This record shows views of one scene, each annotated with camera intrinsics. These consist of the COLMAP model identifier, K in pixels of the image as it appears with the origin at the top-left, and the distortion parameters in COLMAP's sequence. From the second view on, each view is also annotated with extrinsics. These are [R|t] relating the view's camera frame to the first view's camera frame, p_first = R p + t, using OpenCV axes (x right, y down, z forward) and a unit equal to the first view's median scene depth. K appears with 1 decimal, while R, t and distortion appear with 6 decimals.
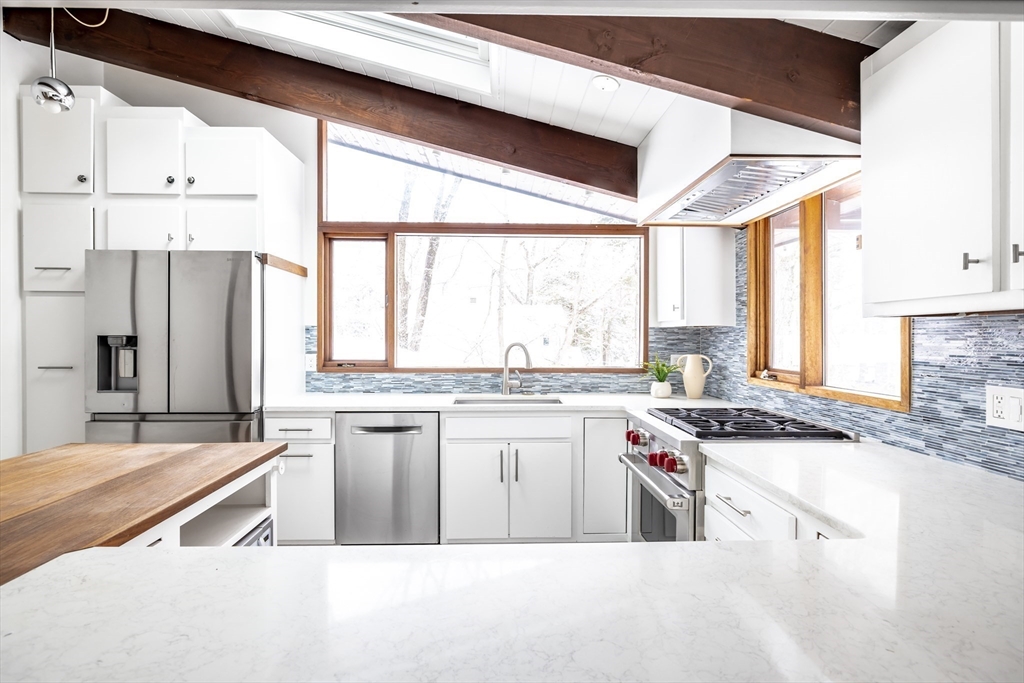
lens RADIAL K [[500.2, 0, 510.7], [0, 500.2, 342.4], [0, 0, 1]] dist [-0.009272, 0.003489]
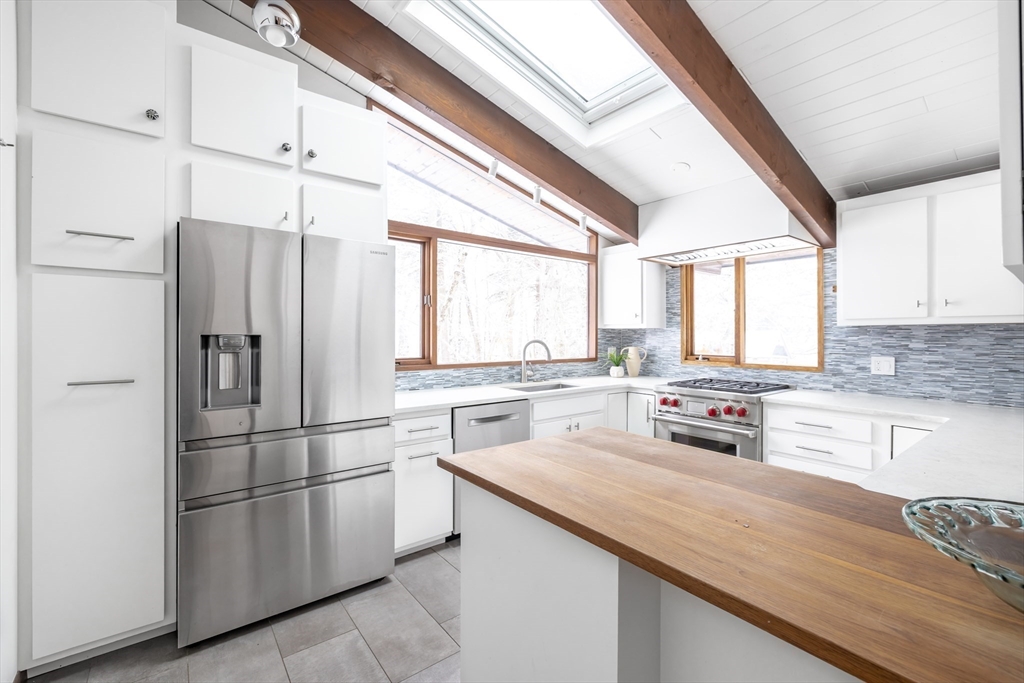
lens RADIAL K [[434.6, 0, 514.2], [0, 434.6, 334.9], [0, 0, 1]] dist [-0.001378, 0.000119]
pose [[0.806443, -0.001443, 0.591310, -0.790080], [0.008075, 0.999931, -0.008572, -0.004131], [-0.591257, 0.011688, 0.806399, 0.191558]]
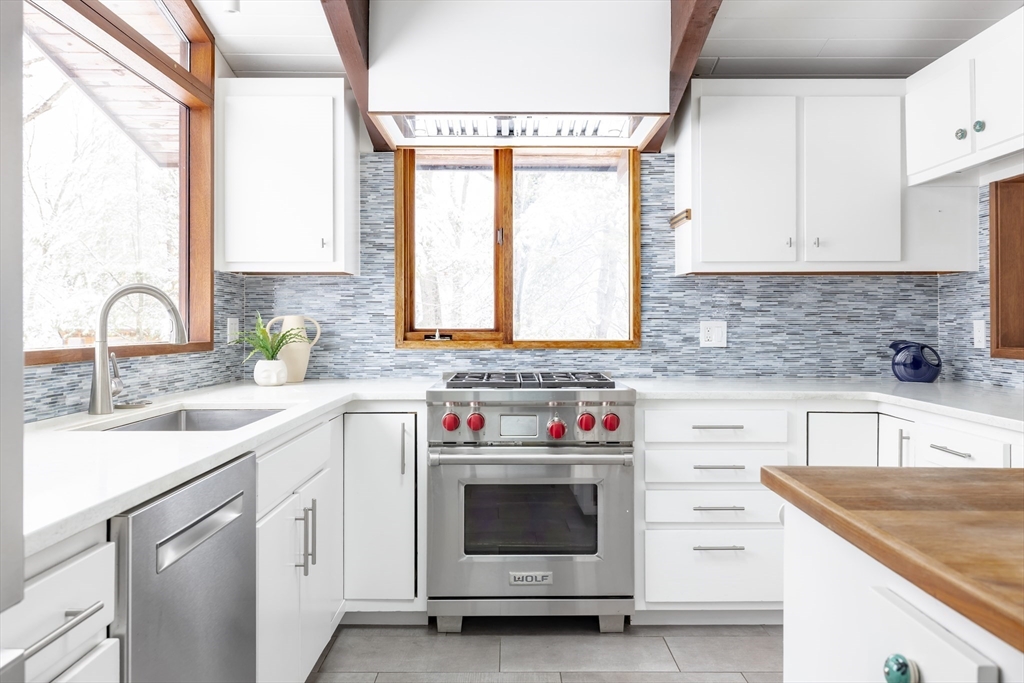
lens RADIAL K [[774.5, 0, 514.9], [0, 774.5, 317.5], [0, 0, 1]] dist [-0.003194, -0.000938]
pose [[0.021637, 0.006751, 0.999743, -0.748358], [0.014253, 0.999873, -0.007061, 0.043715], [-0.999664, 0.014402, 0.021538, 0.791402]]
